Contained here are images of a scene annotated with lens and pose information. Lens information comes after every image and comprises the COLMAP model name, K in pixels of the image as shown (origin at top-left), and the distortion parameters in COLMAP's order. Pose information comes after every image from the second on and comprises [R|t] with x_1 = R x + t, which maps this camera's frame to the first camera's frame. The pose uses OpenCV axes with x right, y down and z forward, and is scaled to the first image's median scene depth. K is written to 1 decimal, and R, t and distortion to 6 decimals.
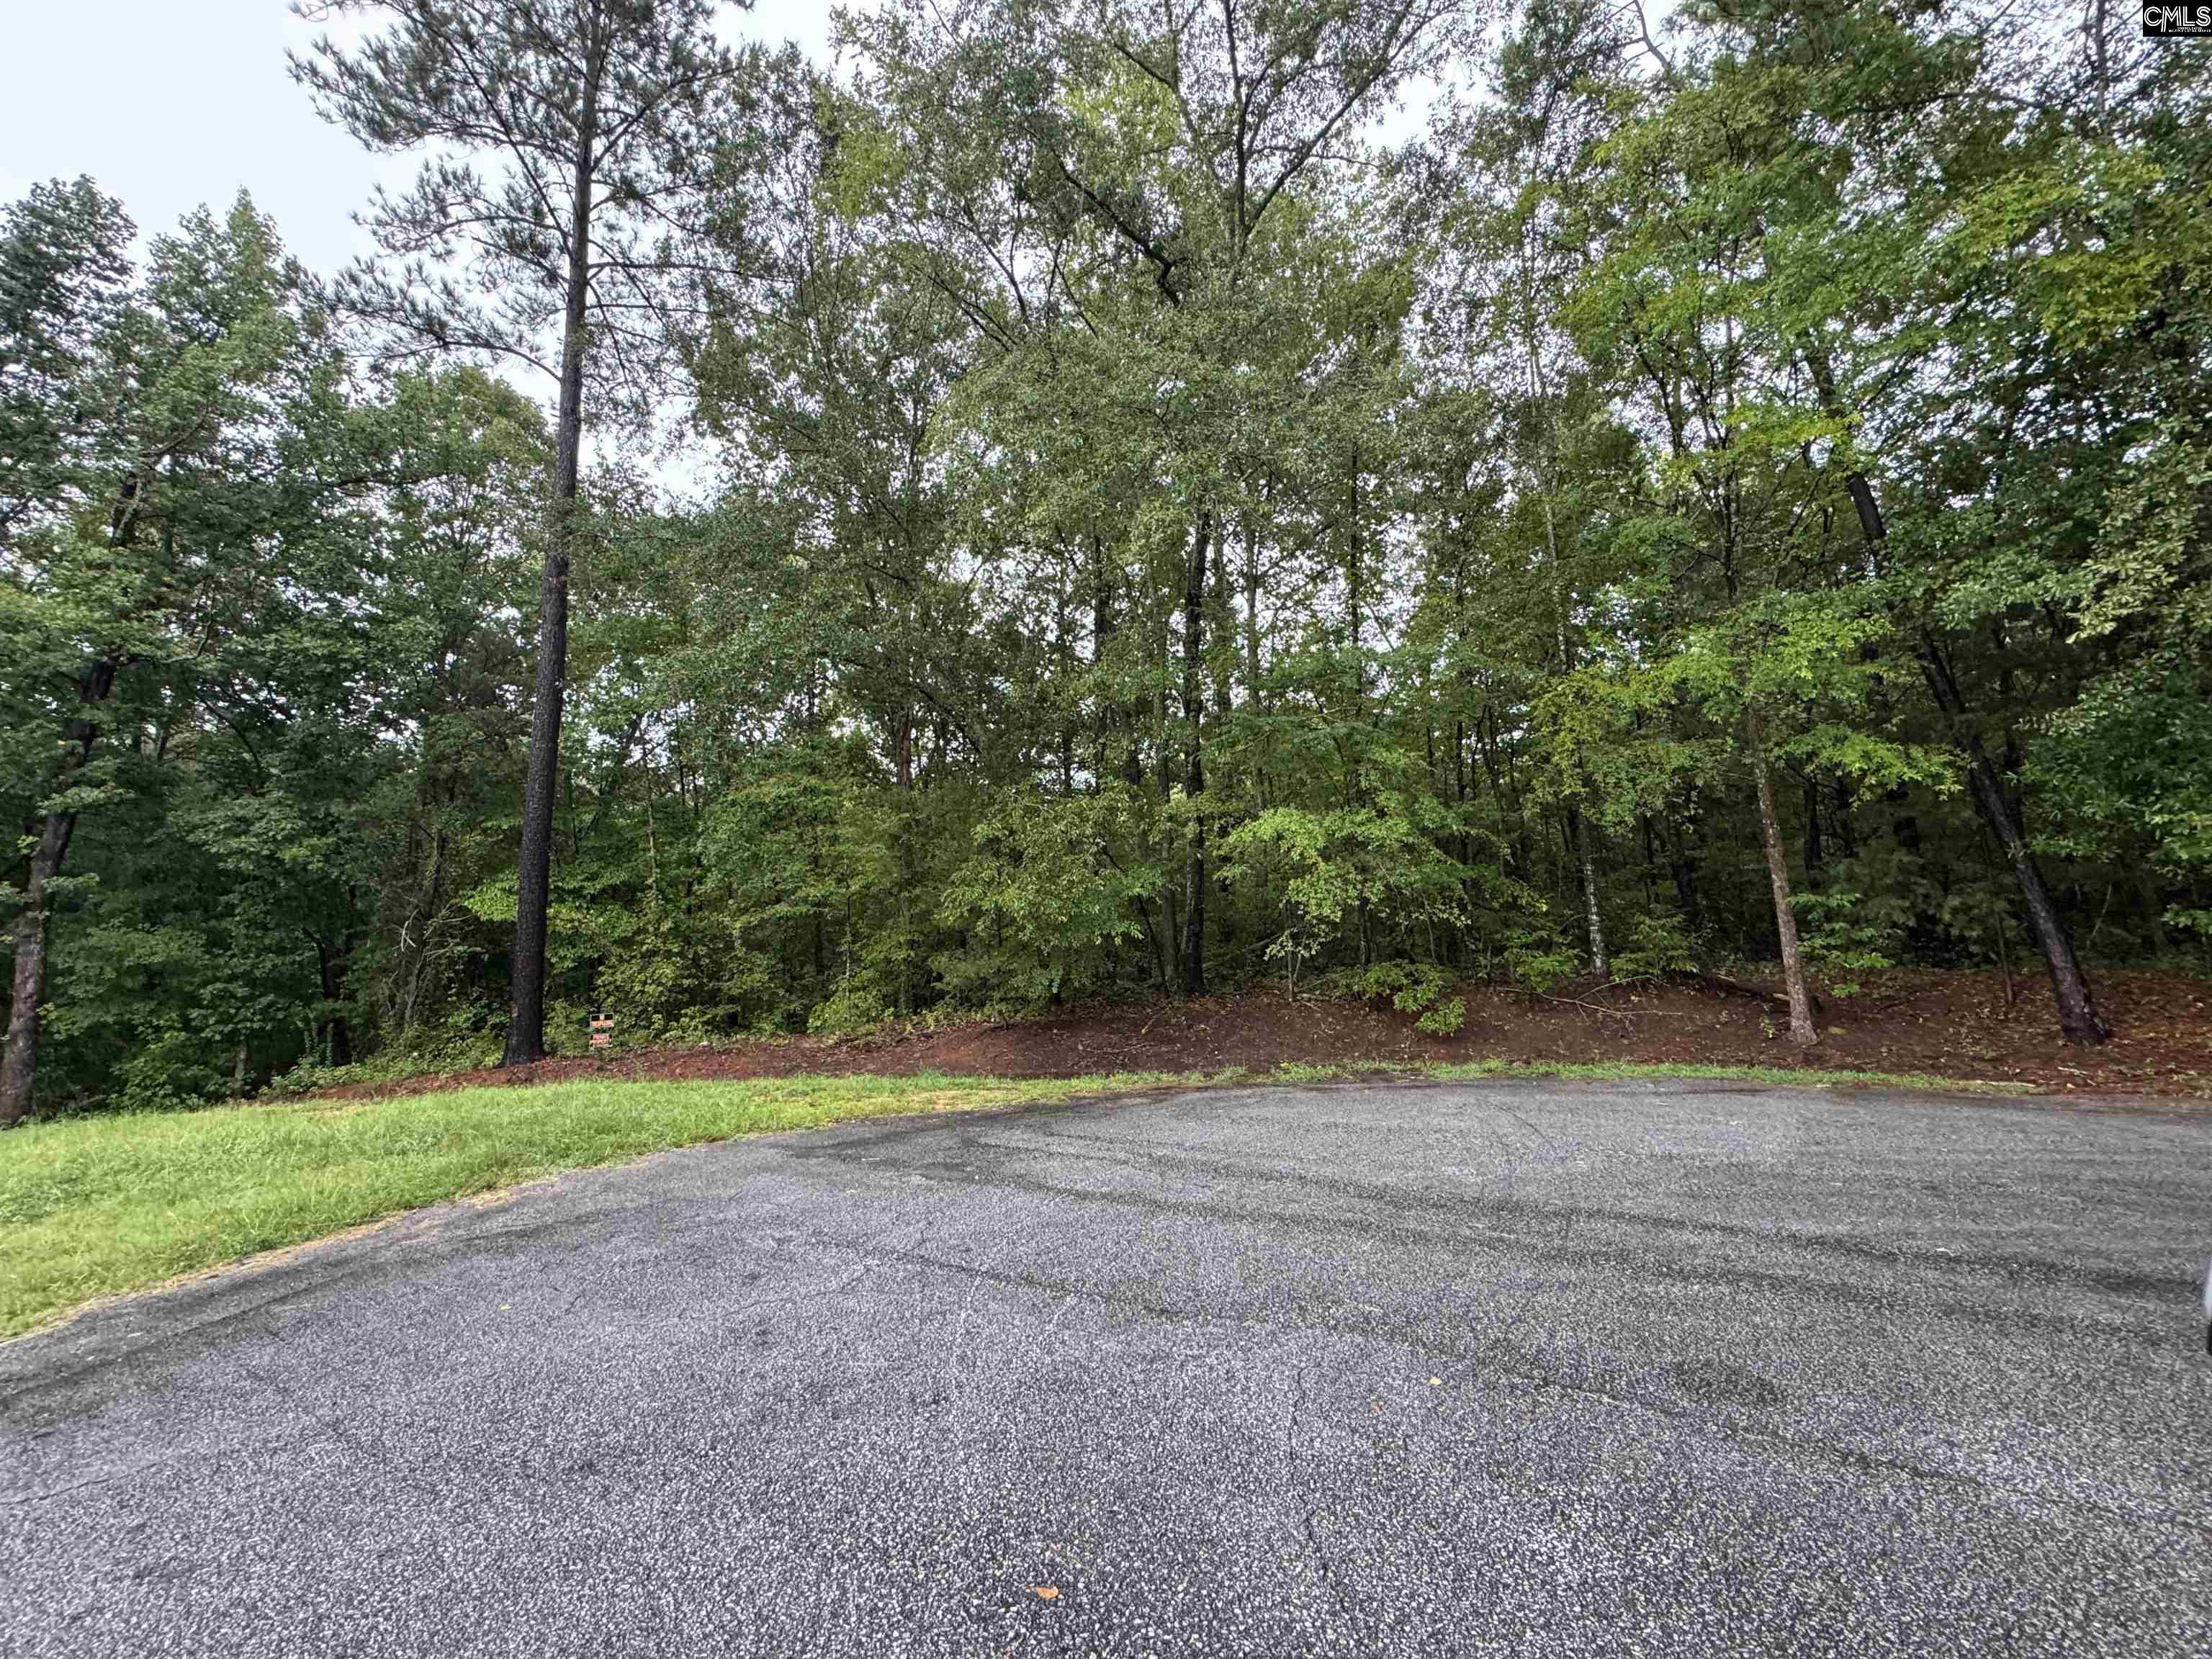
lens RADIAL K [[883.6, 0, 1106.7], [0, 883.6, 833.6], [0, 0, 1]] dist [-0.000501, 0.000403]
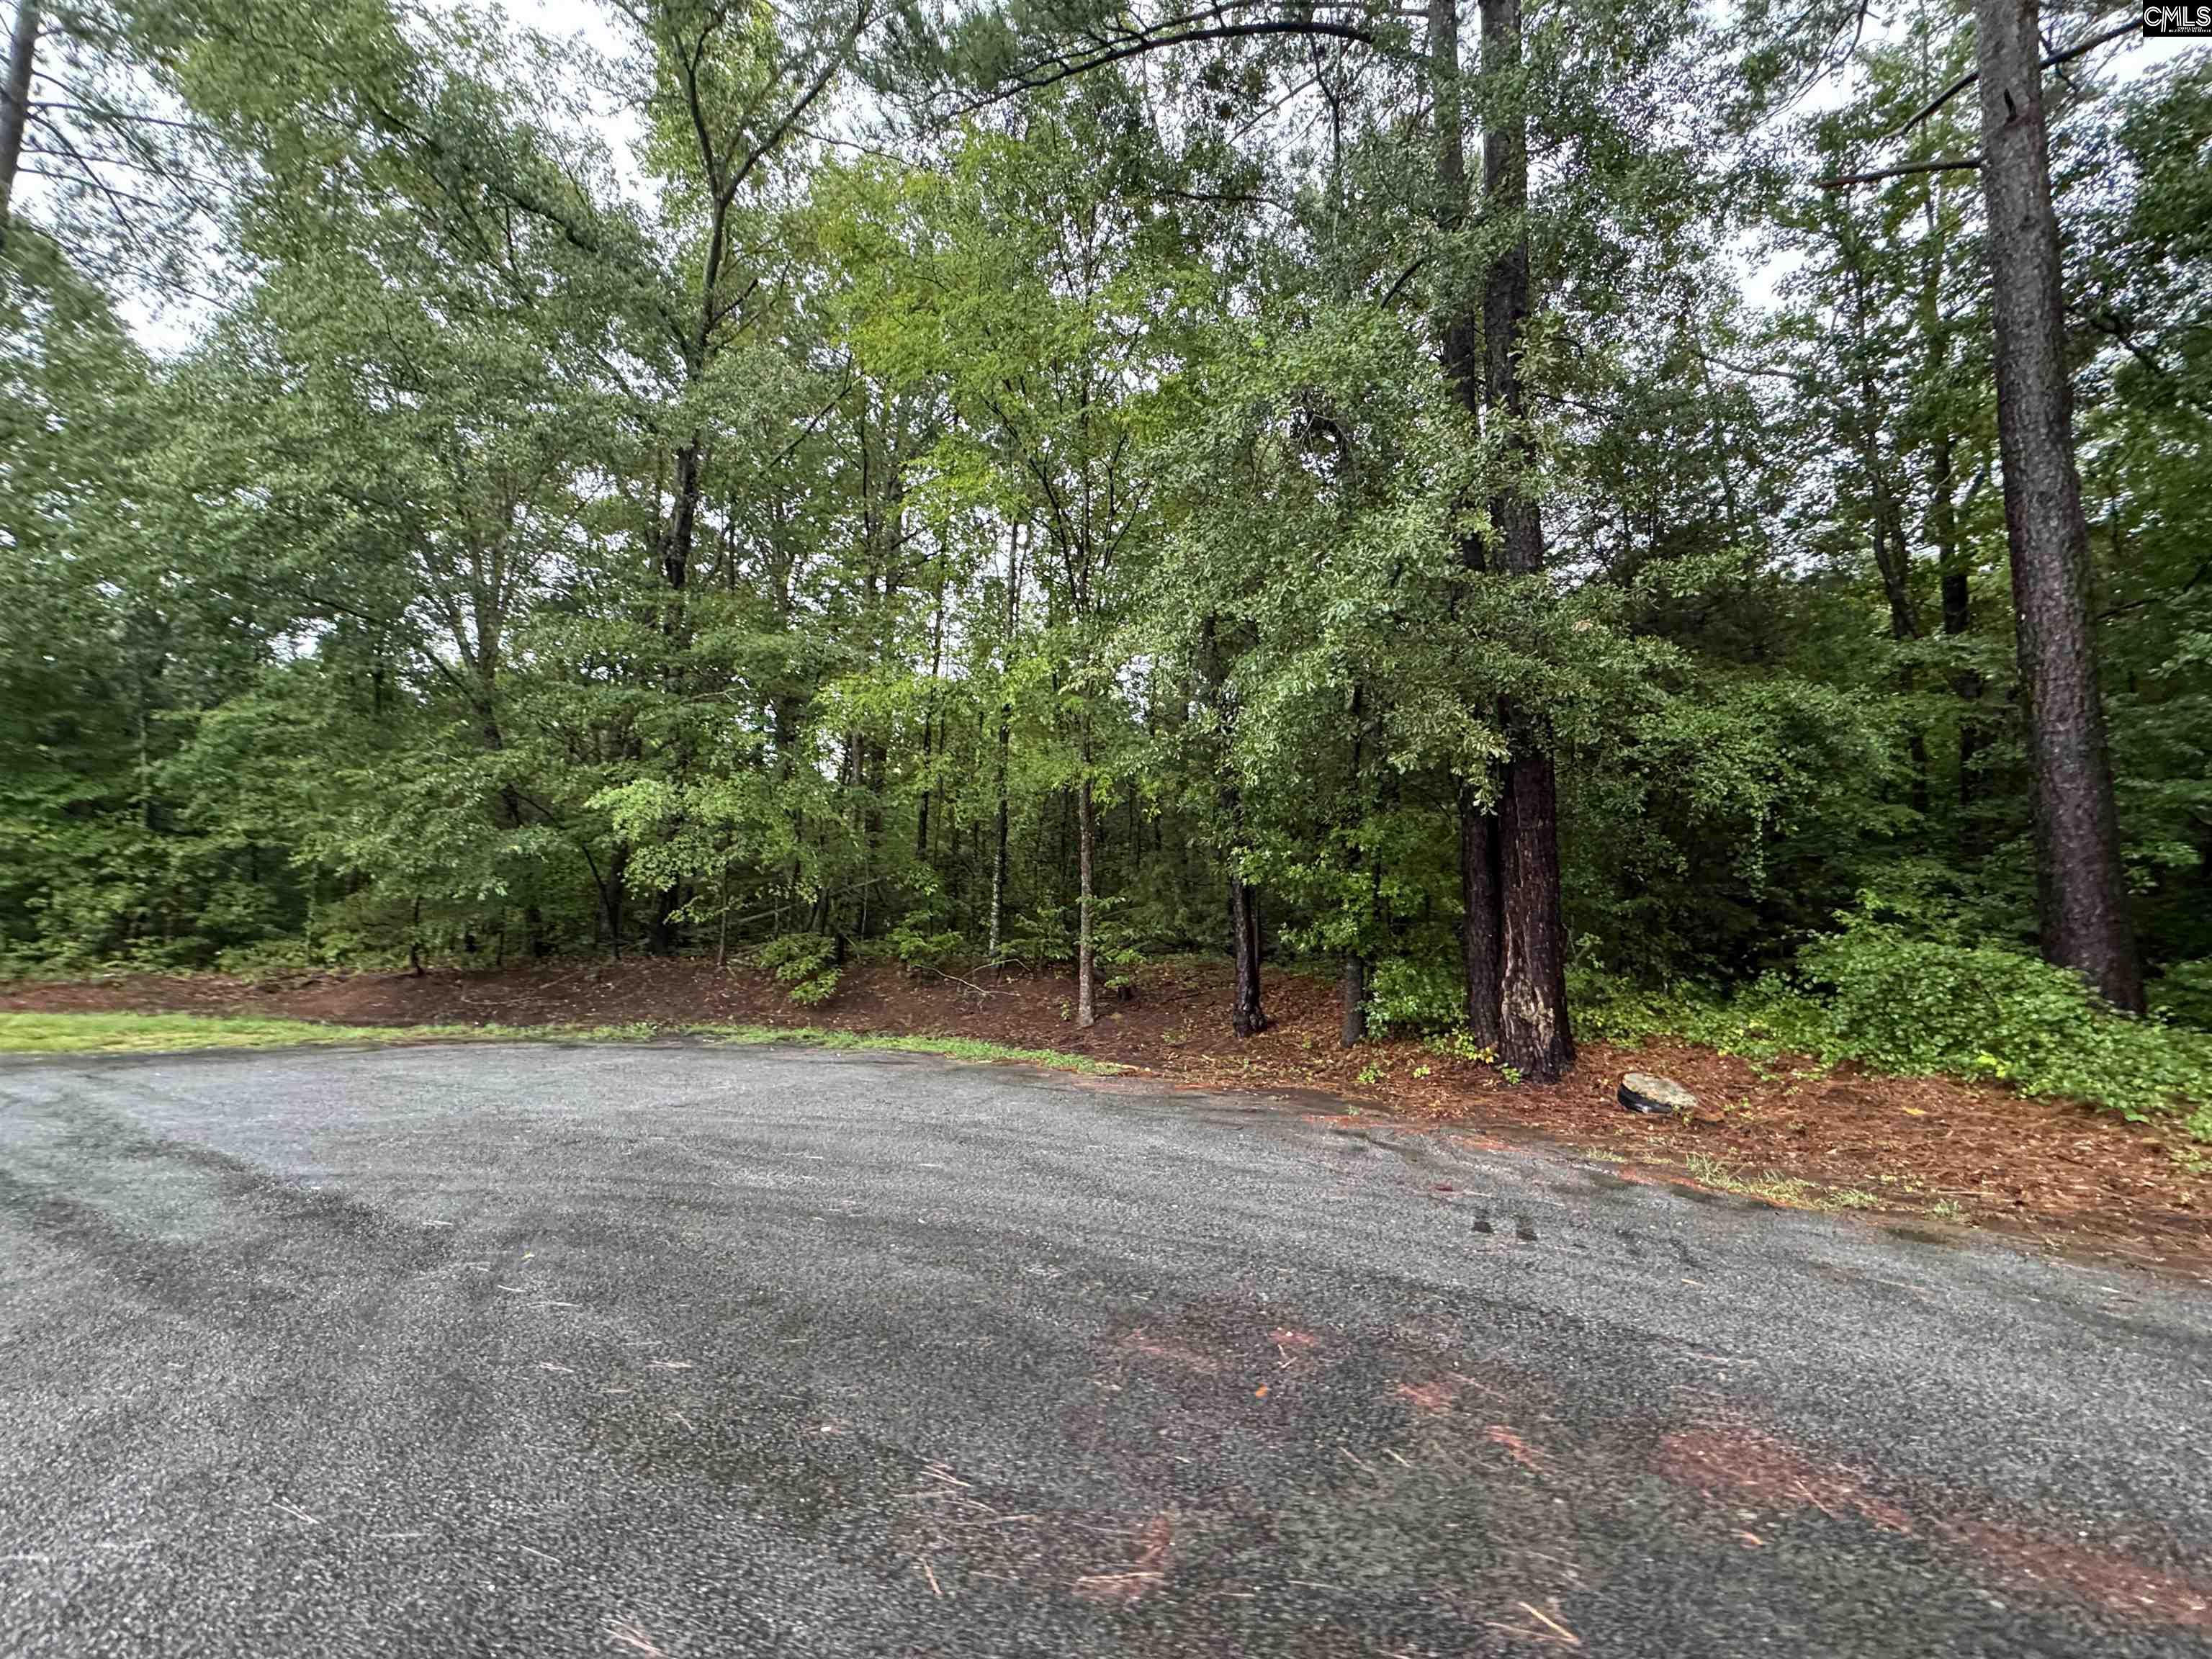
lens RADIAL K [[883.6, 0, 1101.2], [0, 883.6, 829.1], [0, 0, 1]] dist [-0.000501, 0.000403]
pose [[0.984512, 0.076579, 0.157710, 0.390850], [-0.082598, 0.996070, 0.031964, -0.032401], [-0.154643, -0.044496, 0.986968, -0.073279]]
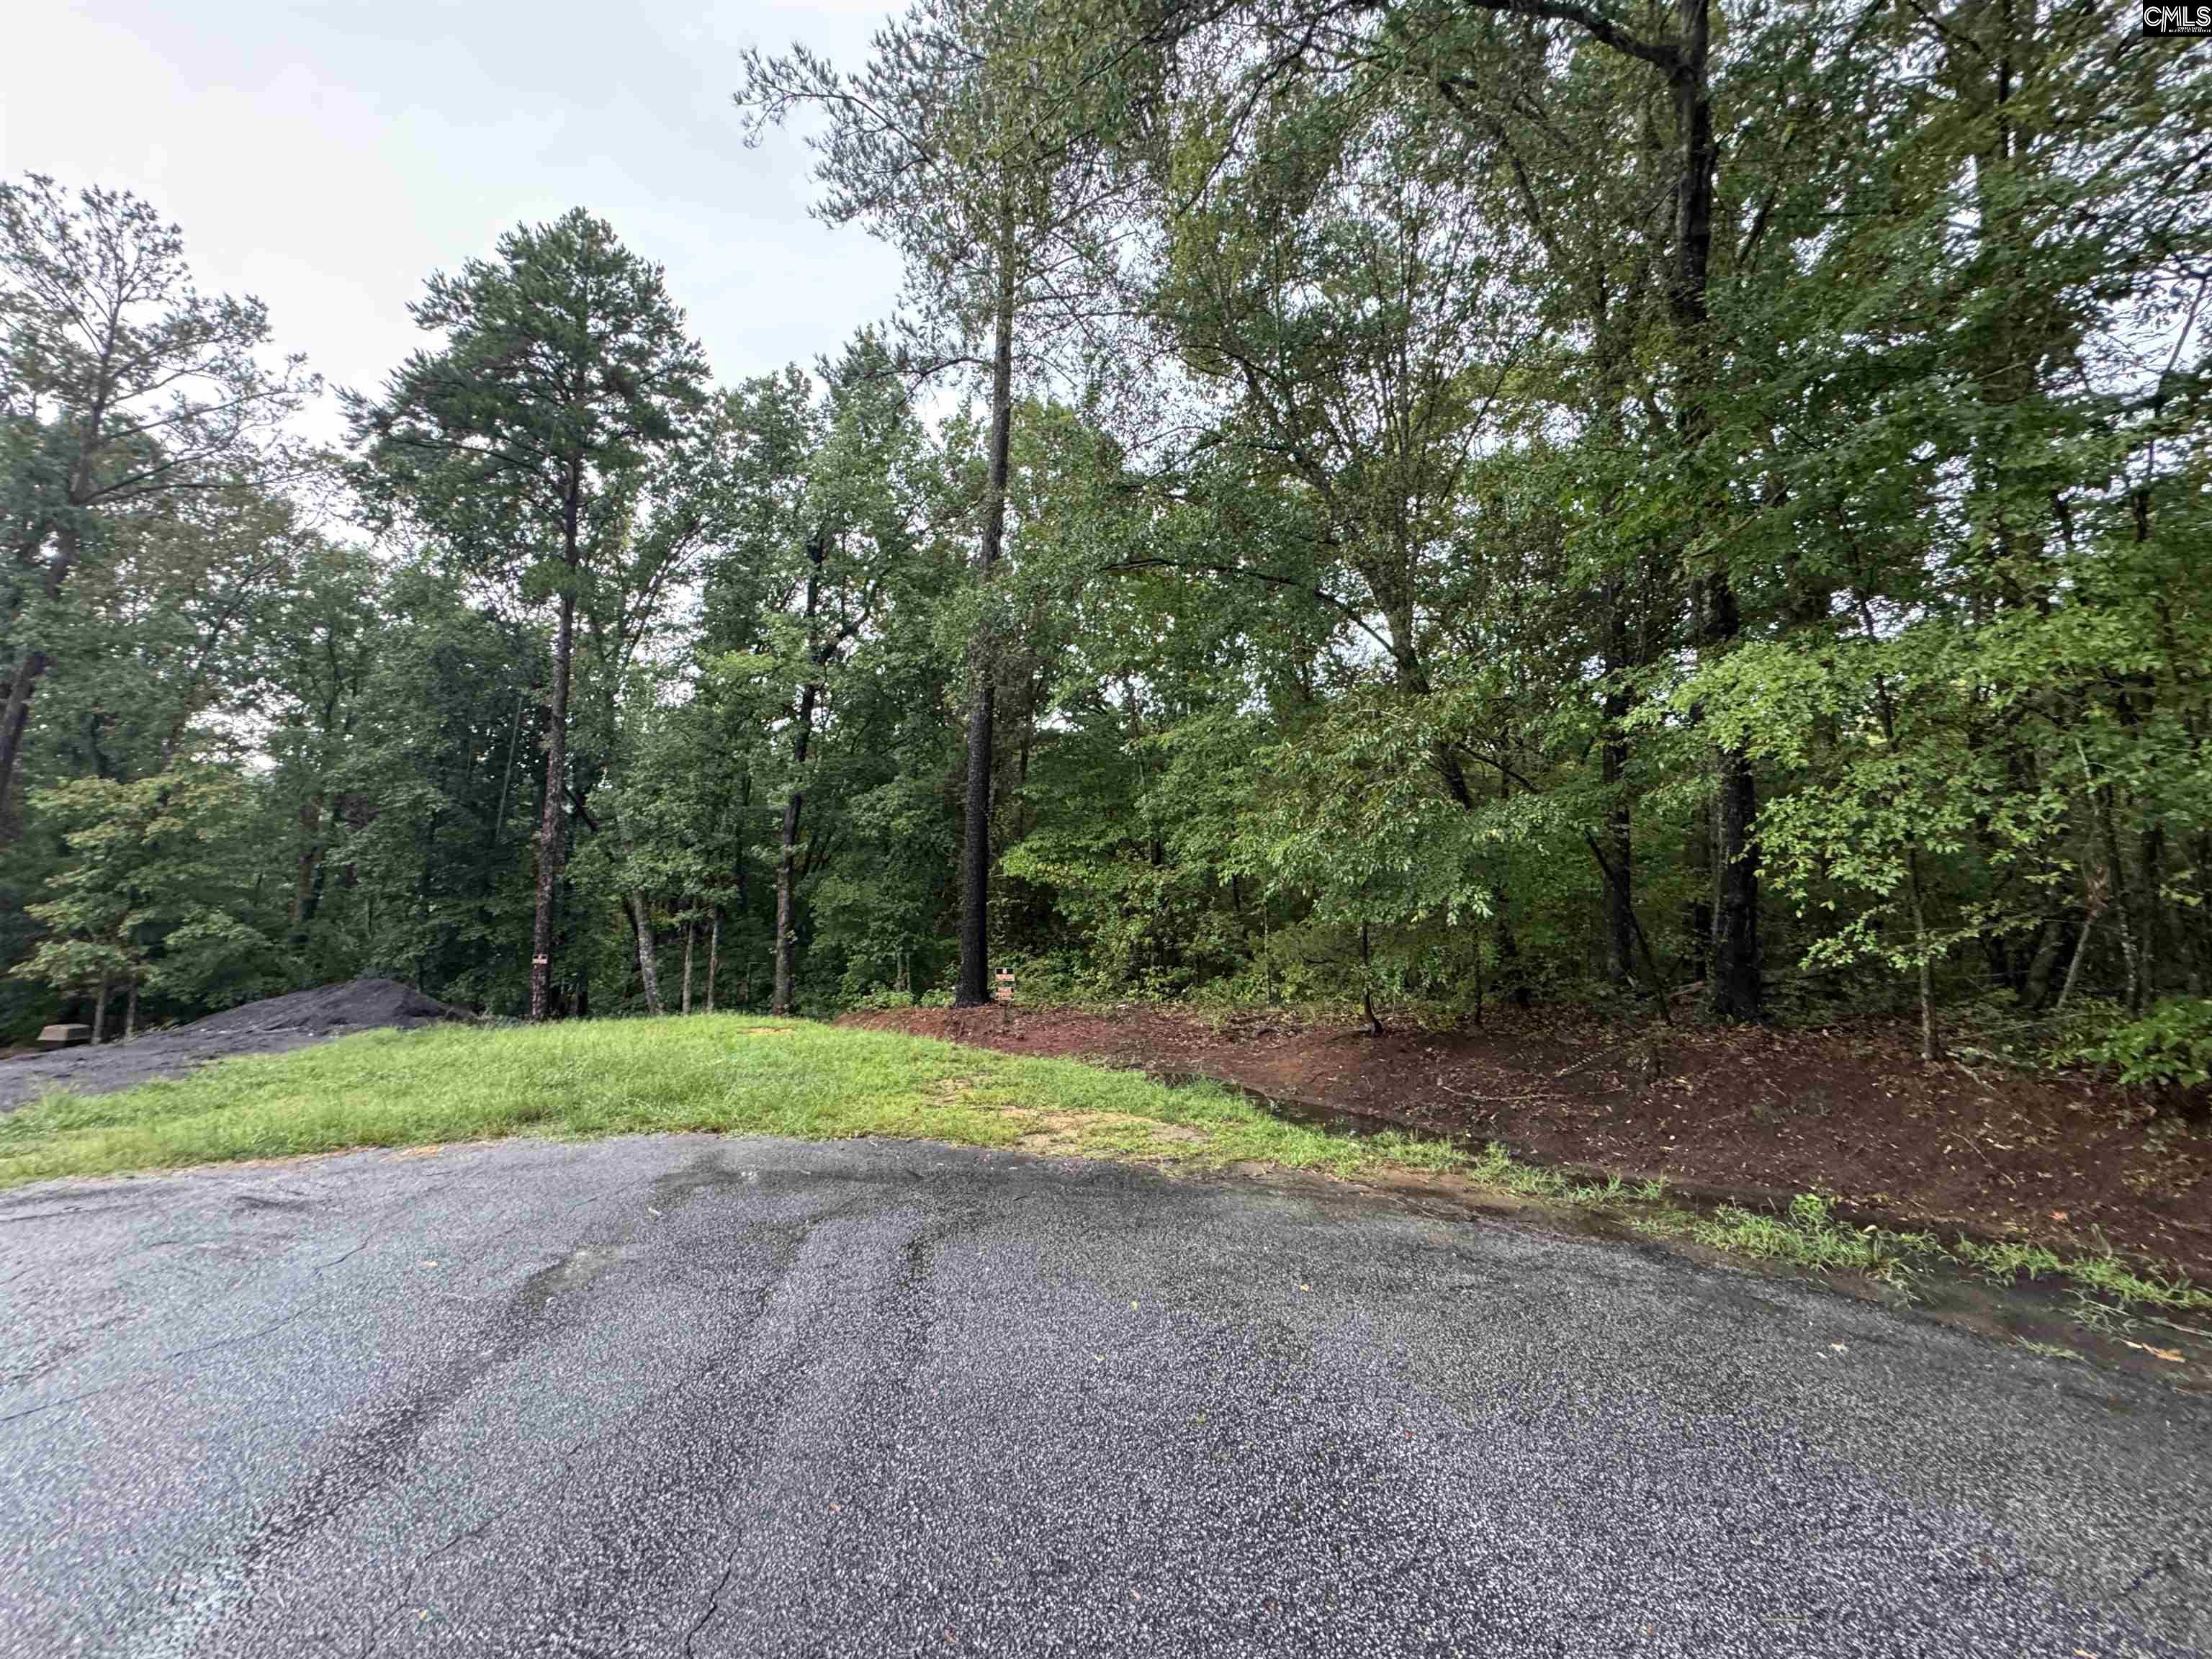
lens RADIAL K [[883.6, 0, 1094.2], [0, 883.6, 817.6], [0, 0, 1]] dist [-0.000501, 0.000403]
pose [[0.704217, -0.041085, -0.708795, 0.191398], [0.062470, 0.998038, 0.004215, 0.026694], [0.707231, -0.047246, 0.705402, 0.297700]]
